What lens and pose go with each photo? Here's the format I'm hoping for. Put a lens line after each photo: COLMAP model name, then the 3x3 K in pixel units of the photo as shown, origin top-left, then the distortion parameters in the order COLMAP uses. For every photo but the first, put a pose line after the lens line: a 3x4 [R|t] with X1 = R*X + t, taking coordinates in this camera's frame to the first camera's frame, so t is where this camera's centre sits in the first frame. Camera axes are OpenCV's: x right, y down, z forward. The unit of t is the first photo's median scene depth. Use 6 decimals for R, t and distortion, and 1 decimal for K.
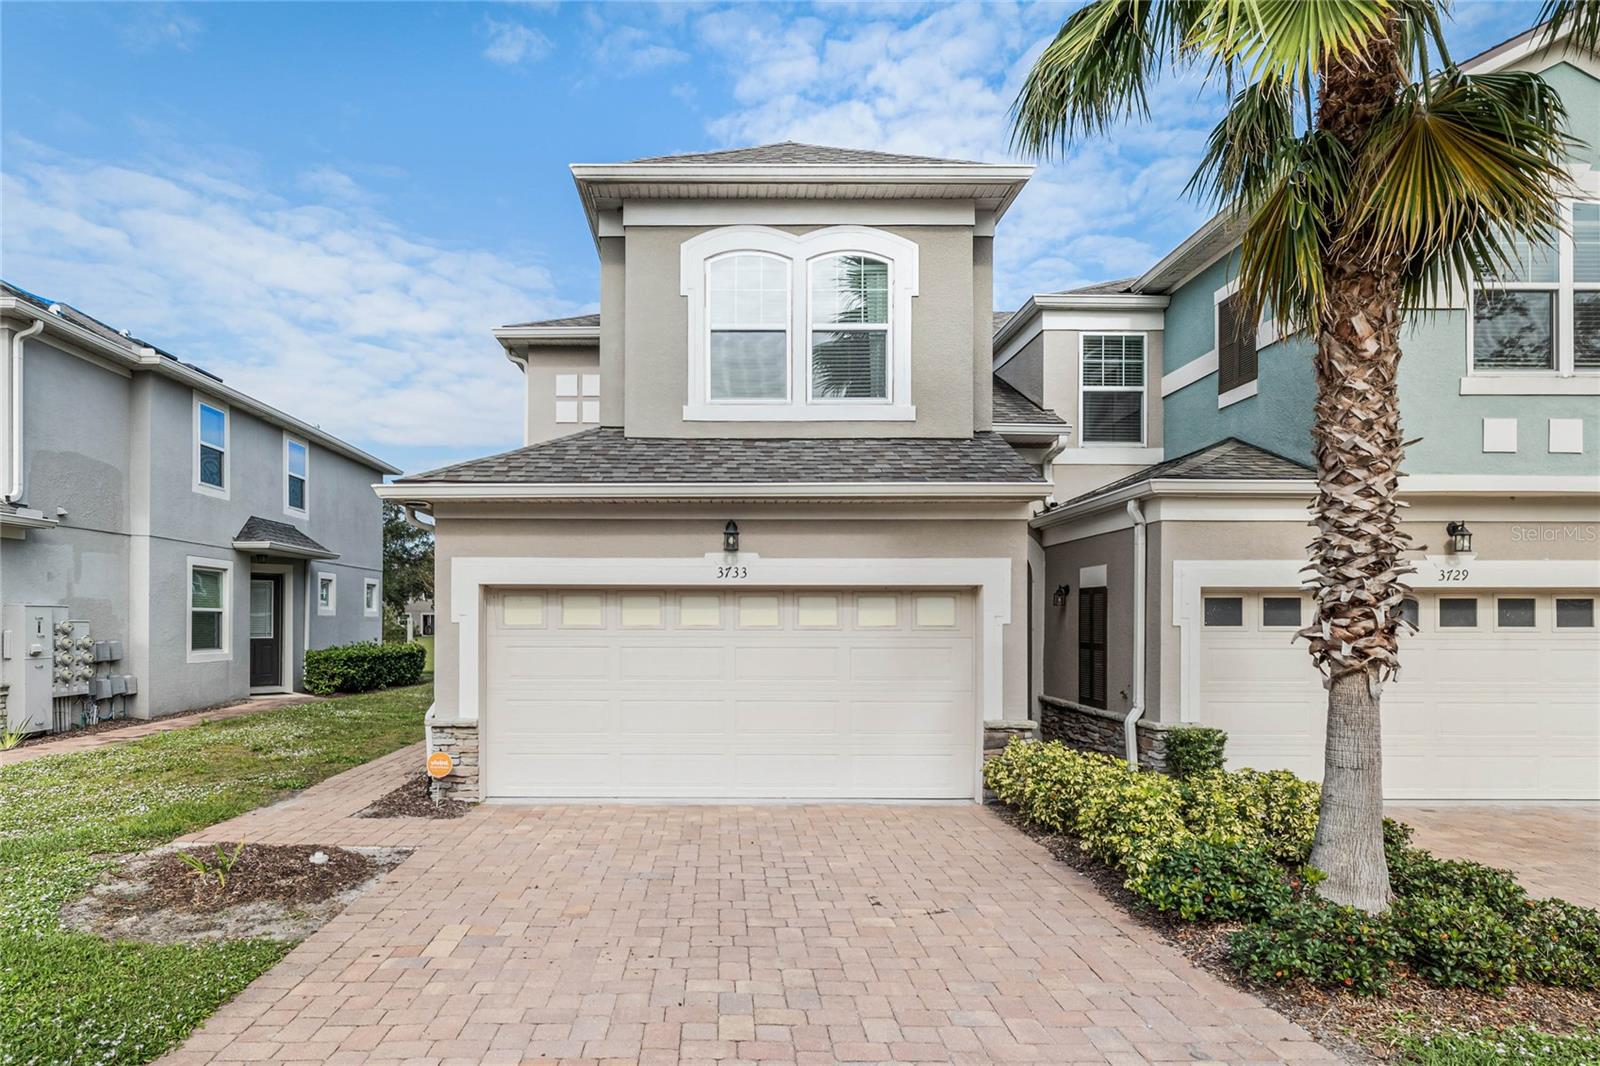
lens RADIAL K [[796.8, 0, 786.6], [0, 796.8, 617.4], [0, 0, 1]] dist [-0.003434, 0.000312]
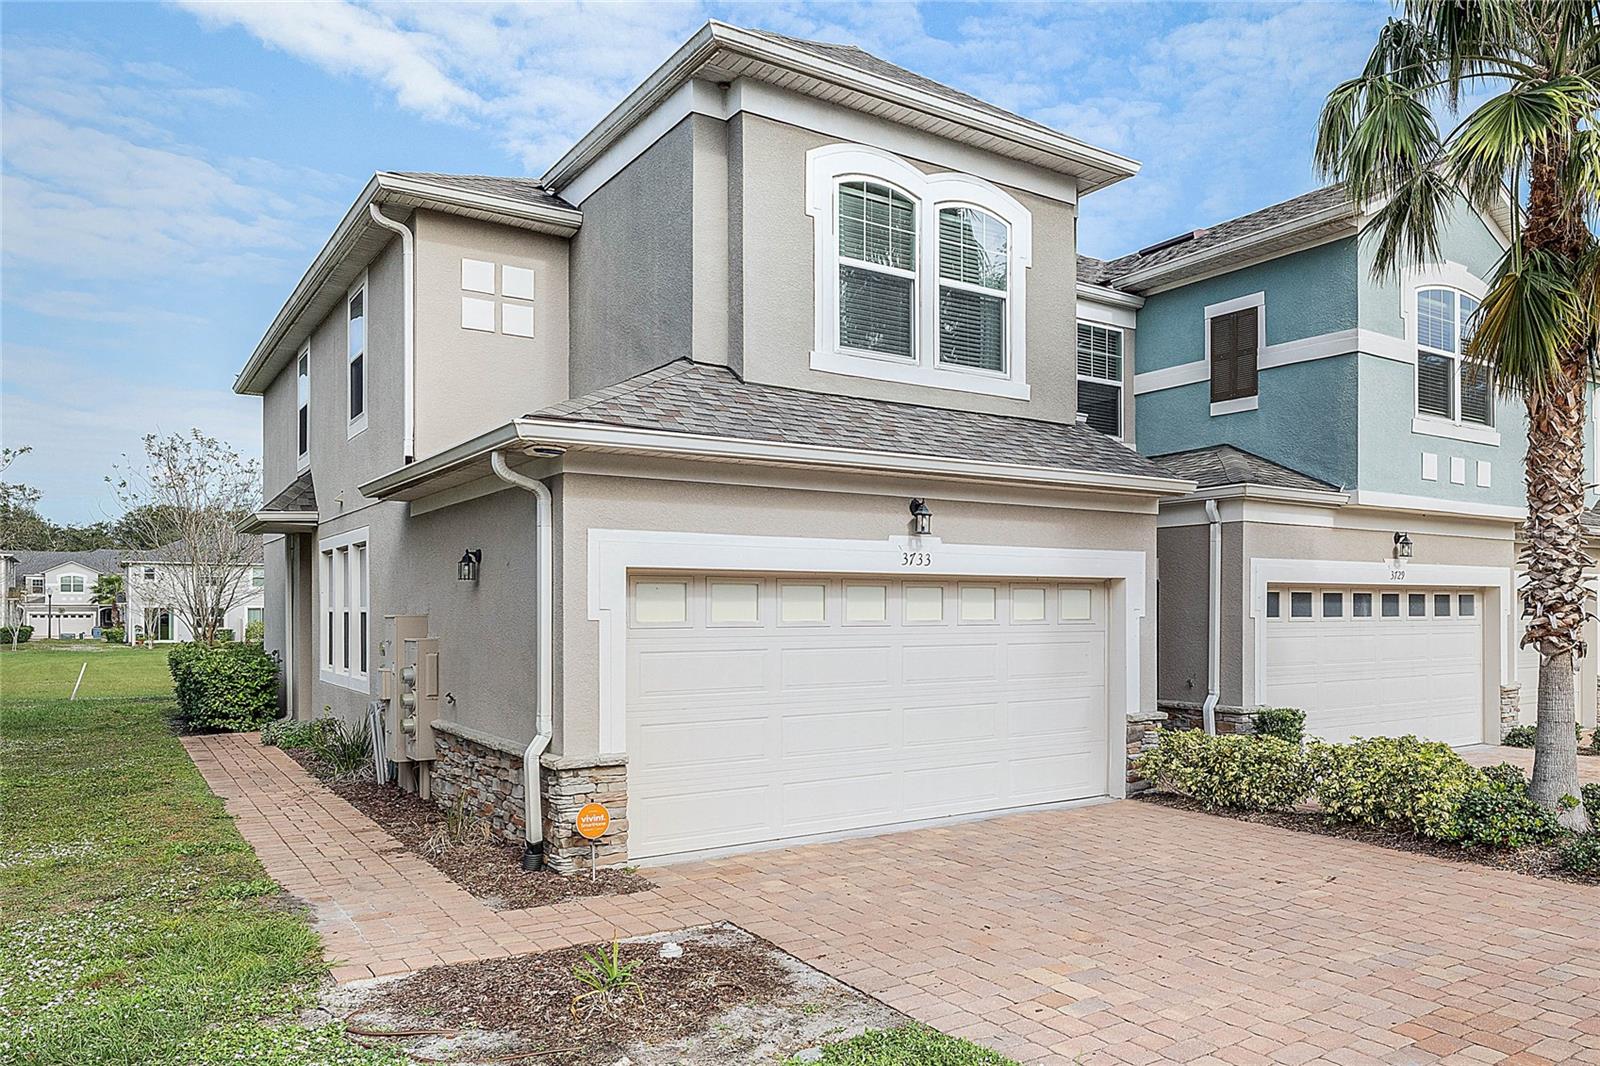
lens RADIAL K [[1070.5, 0, 788.3], [0, 1070.5, 601.2], [0, 0, 1]] dist [0.001551, -0.001804]
pose [[0.838660, 0.001177, 0.544654, -0.814598], [0.000636, 0.999995, -0.003140, -0.007435], [-0.544655, 0.002980, 0.838655, 0.105868]]
